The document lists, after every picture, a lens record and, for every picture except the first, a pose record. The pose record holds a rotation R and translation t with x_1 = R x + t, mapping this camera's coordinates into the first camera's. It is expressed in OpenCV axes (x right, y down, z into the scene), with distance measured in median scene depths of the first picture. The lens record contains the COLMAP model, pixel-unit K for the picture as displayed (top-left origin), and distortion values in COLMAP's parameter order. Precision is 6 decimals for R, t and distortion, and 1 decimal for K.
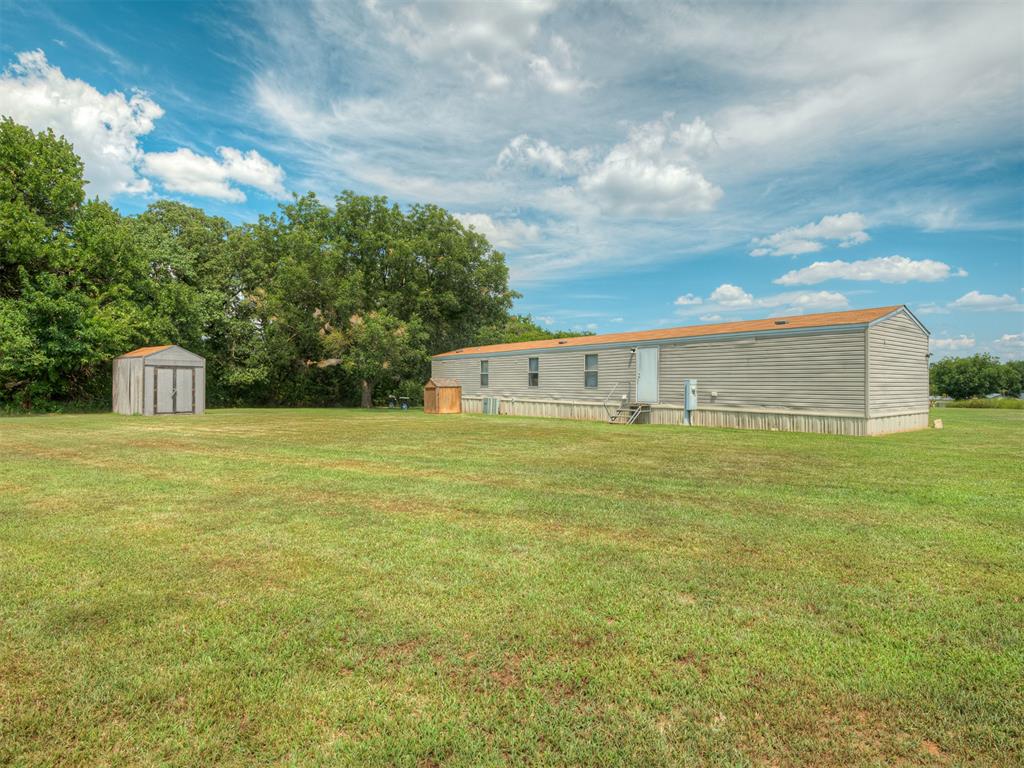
lens RADIAL K [[529.1, 0, 522.6], [0, 529.1, 390.3], [0, 0, 1]] dist [-0.001389, -0.000901]
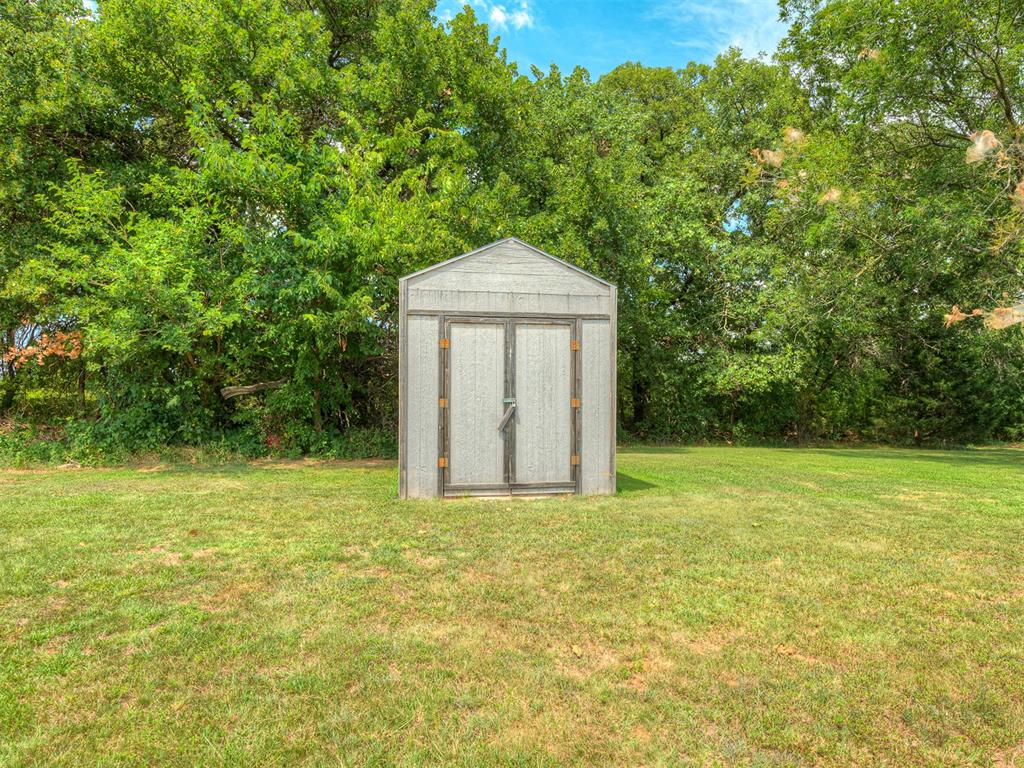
lens RADIAL K [[529.1, 0, 522.6], [0, 529.1, 390.3], [0, 0, 1]] dist [-0.001389, -0.000901]
pose [[0.638953, -0.016460, -0.769070, -0.432798], [-0.006577, 0.999618, -0.026858, -0.000181], [0.769218, 0.022219, 0.638600, 0.806962]]
